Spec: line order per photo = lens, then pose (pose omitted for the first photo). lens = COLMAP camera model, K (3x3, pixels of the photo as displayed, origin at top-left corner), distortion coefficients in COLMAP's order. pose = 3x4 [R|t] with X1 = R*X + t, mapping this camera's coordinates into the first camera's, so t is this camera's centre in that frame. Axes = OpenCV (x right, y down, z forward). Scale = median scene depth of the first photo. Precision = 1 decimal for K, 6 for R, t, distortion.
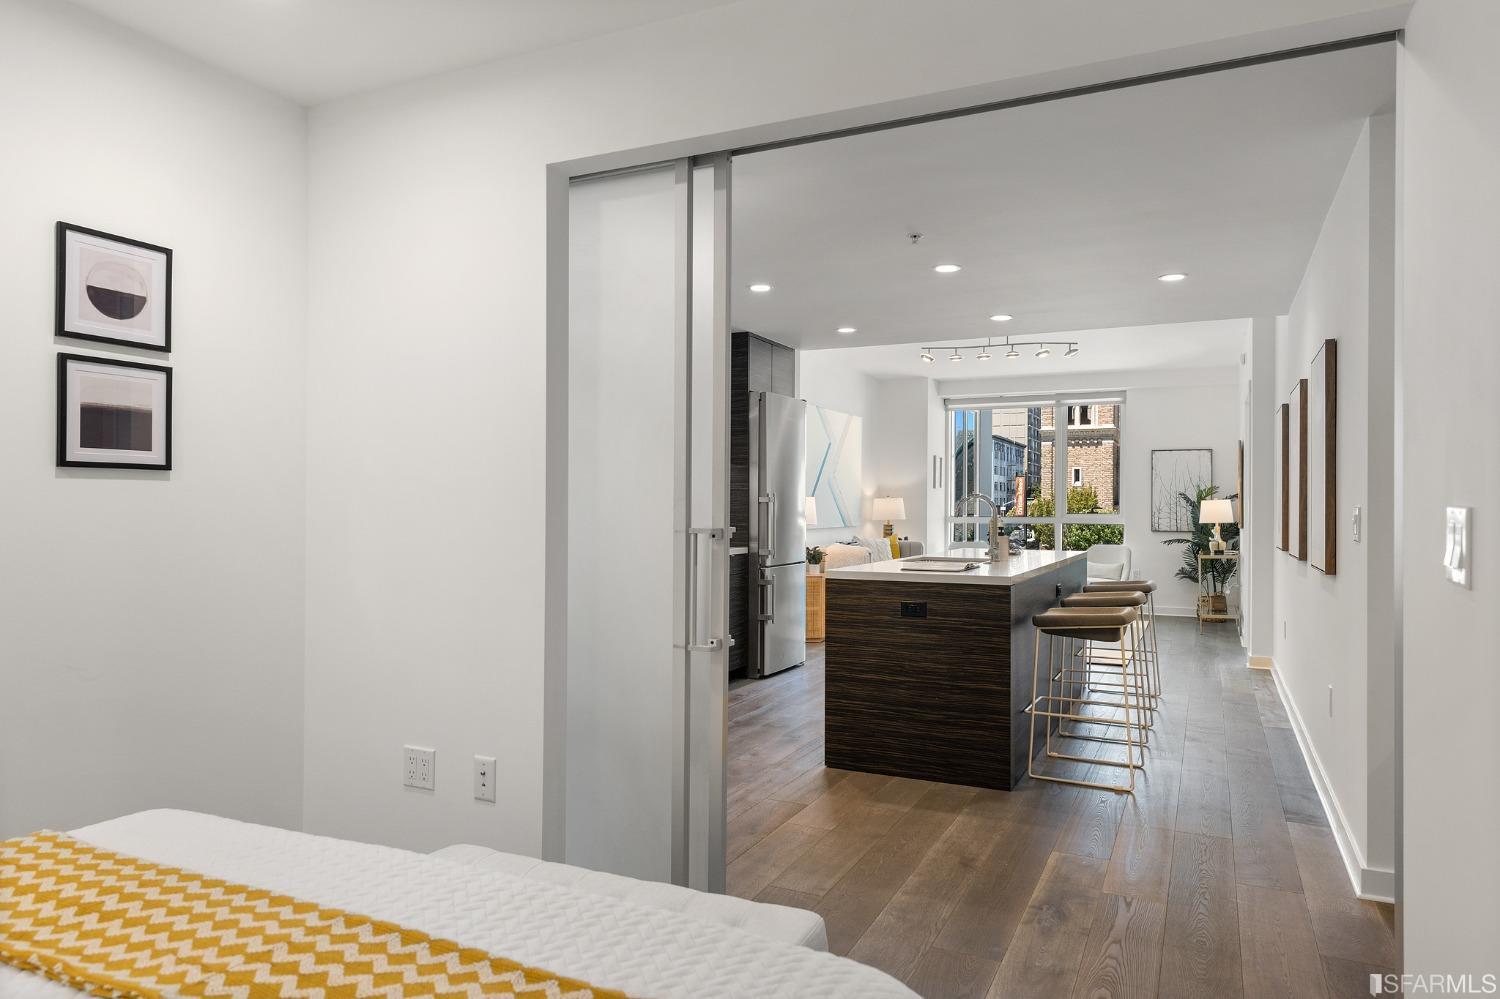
lens RADIAL K [[951.2, 0, 739.7], [0, 951.2, 503.5], [0, 0, 1]] dist [0.032515, 0.001869]
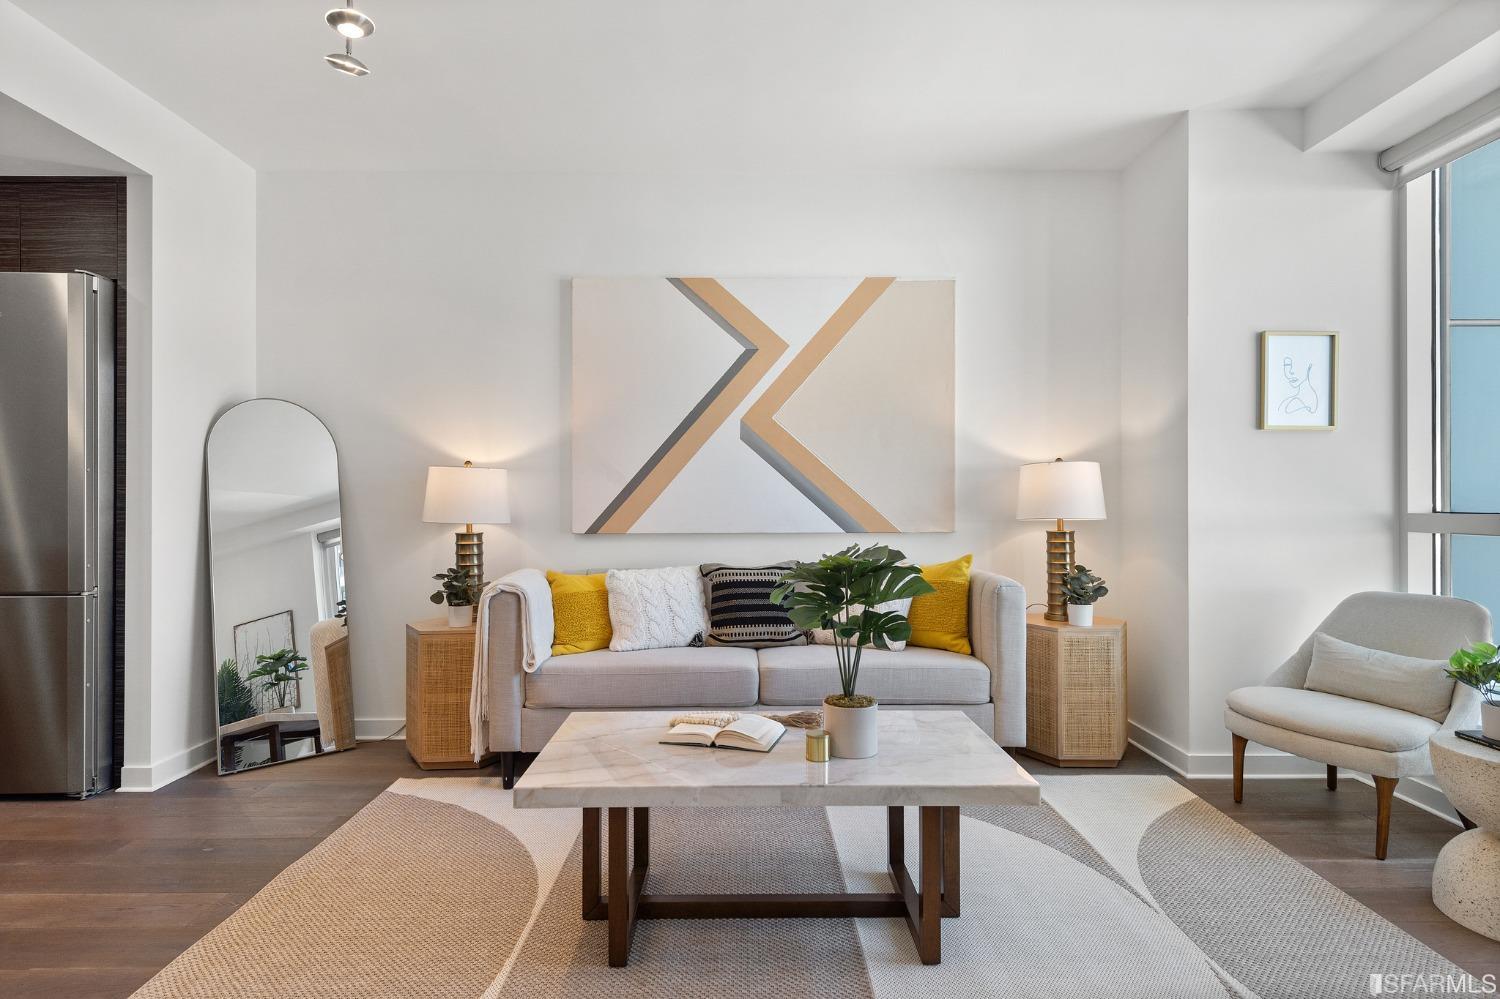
lens RADIAL K [[807.4, 0, 744.1], [0, 807.4, 500.1], [0, 0, 1]] dist [0.022148, -0.003312]
pose [[0.443382, -0.008025, -0.896297, 0.455563], [0.005002, 0.999967, -0.006479, 0.012280], [0.896319, -0.001611, 0.443407, 0.842527]]
